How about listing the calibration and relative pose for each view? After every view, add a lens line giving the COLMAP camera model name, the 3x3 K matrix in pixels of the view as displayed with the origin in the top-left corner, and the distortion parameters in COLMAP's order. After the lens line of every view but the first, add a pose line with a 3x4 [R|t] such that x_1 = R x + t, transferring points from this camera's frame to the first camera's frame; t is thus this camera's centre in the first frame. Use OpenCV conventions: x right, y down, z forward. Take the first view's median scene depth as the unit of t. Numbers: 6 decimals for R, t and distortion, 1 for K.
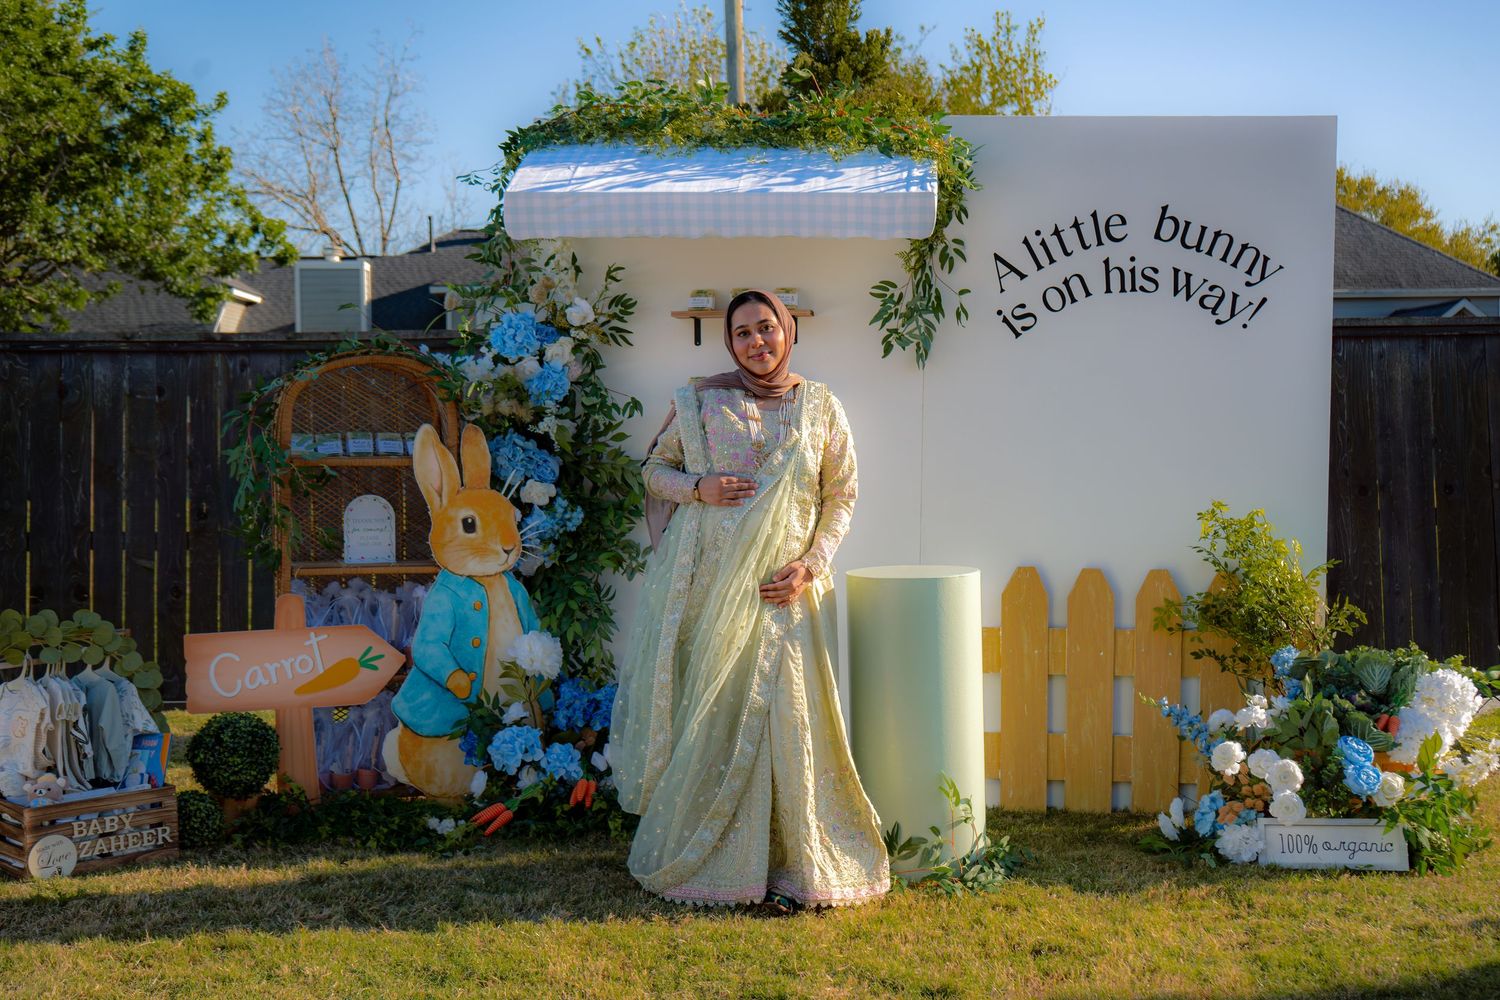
lens RADIAL K [[1860.9, 0, 750.0], [0, 1860.9, 500.0], [0, 0, 1]] dist [0.021077, 0.010748]
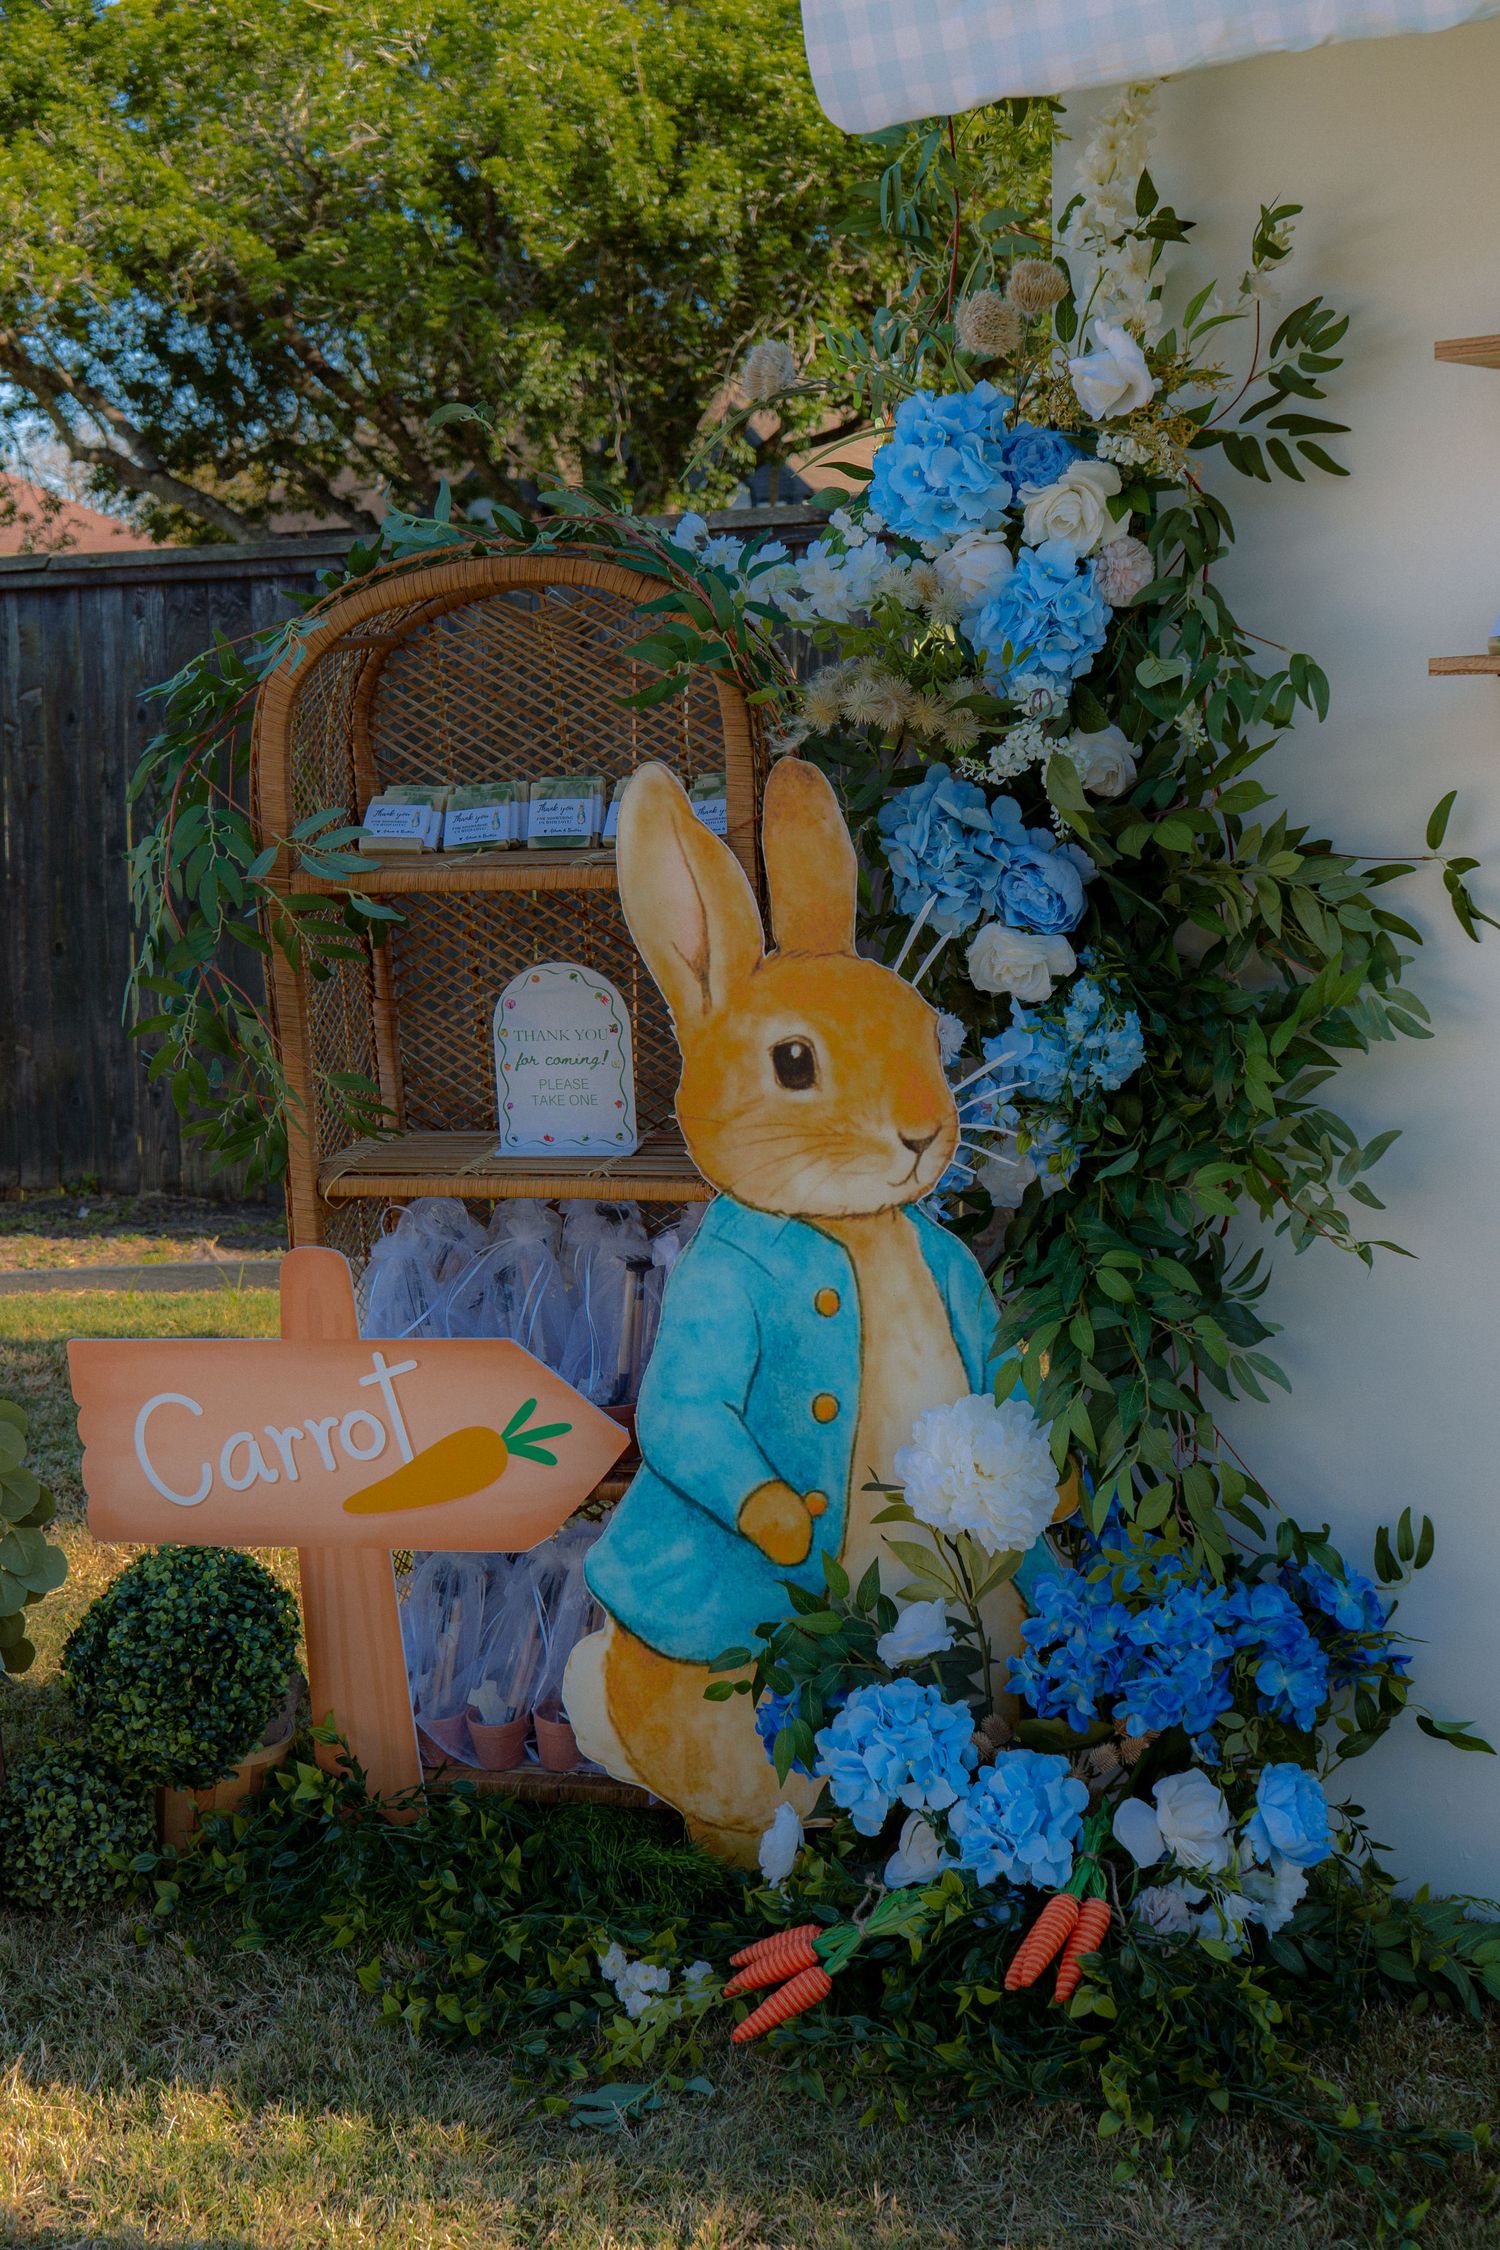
lens RADIAL K [[2552.2, 0, 759.6], [0, 2552.2, 1143.8], [0, 0, 1]] dist [-0.000046, 0.024163]
pose [[0.860957, 0.064452, -0.504579, 0.073450], [0.017596, 0.987573, 0.156171, -0.043265], [0.508374, -0.143335, 0.849124, 0.600699]]
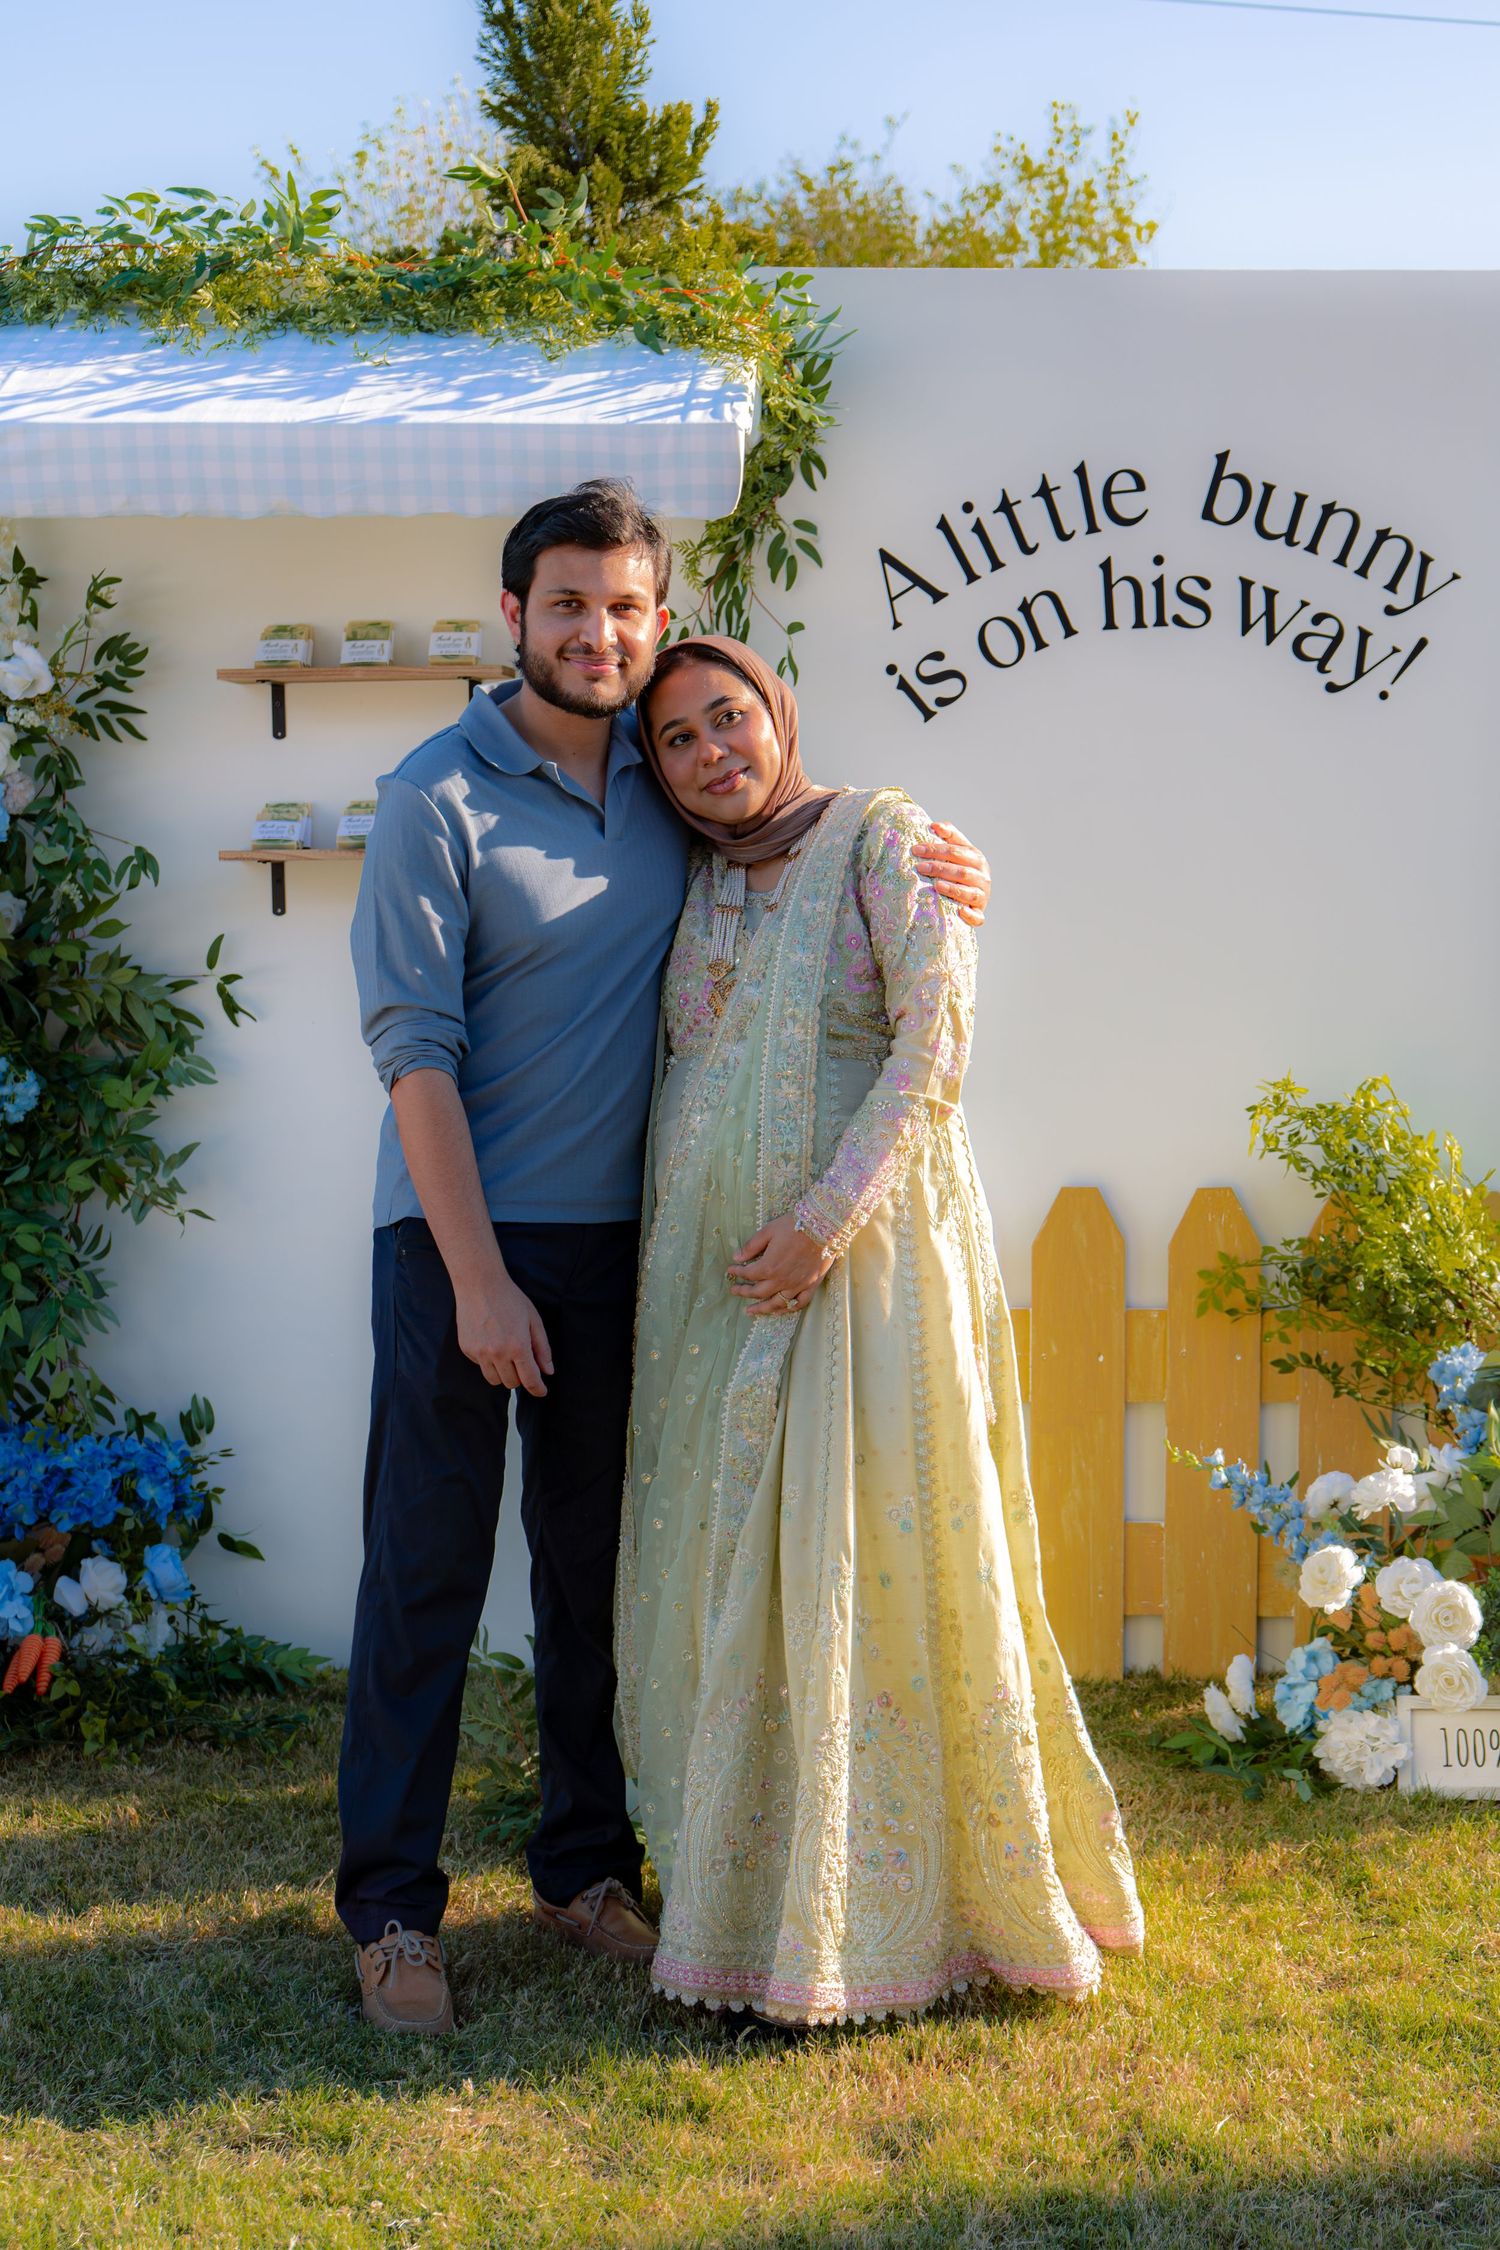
lens RADIAL K [[3427.1, 0, 778.8], [0, 3427.1, 1074.6], [0, 0, 1]] dist [0.013614, 0.002064]
pose [[0.998947, -0.008706, 0.045038, 0.063381], [0.007816, 0.999771, 0.019904, -0.012090], [-0.045201, -0.019531, 0.998787, 0.095621]]
